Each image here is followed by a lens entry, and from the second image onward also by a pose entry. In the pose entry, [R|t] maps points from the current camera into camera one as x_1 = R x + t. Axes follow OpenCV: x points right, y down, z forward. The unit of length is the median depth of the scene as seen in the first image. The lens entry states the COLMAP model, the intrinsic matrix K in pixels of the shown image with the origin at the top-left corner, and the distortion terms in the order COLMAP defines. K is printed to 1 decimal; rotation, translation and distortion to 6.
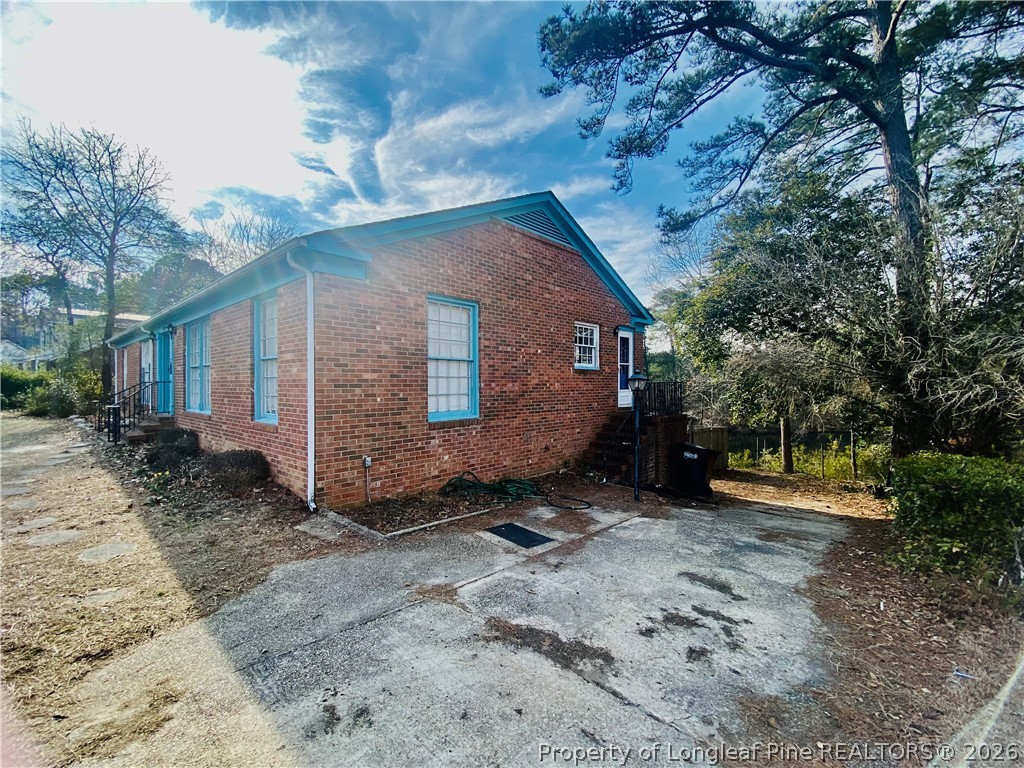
lens RADIAL K [[440.0, 0, 508.2], [0, 440.0, 381.4], [0, 0, 1]] dist [0.074458, -0.051288]
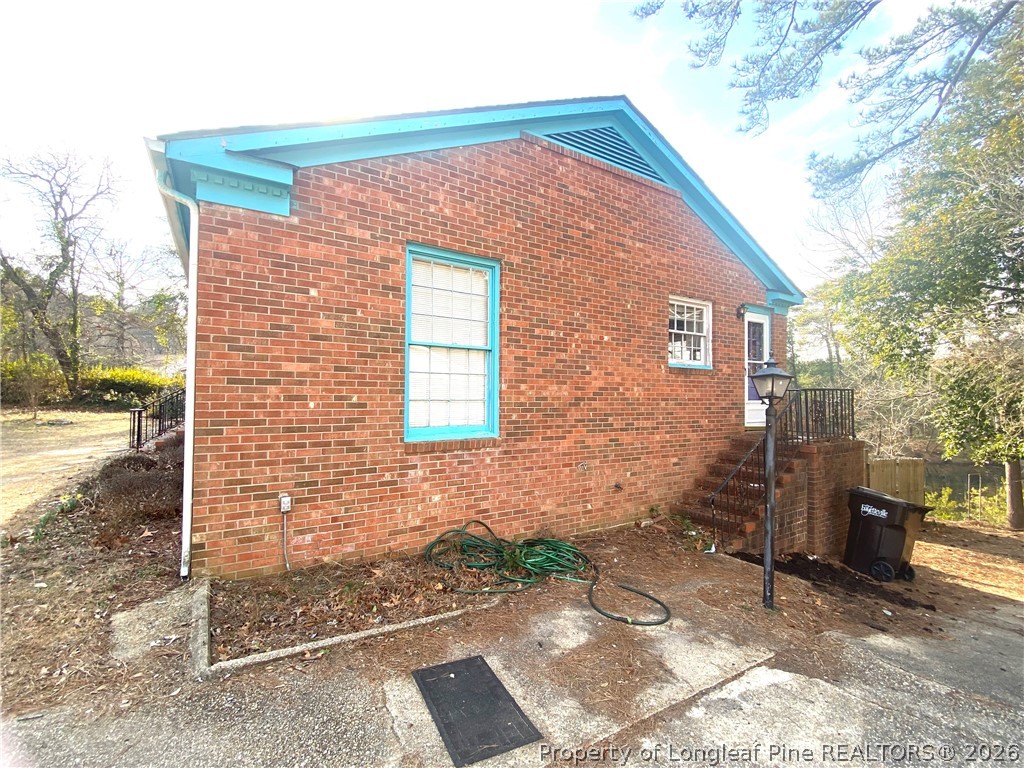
lens RADIAL K [[447.0, 0, 509.5], [0, 447.0, 381.7], [0, 0, 1]] dist [0.031429, -0.026097]
pose [[0.965510, 0.005014, -0.260316, 0.120256], [-0.011476, 0.999662, -0.023307, 0.015842], [0.260111, 0.025490, 0.965242, 0.365448]]
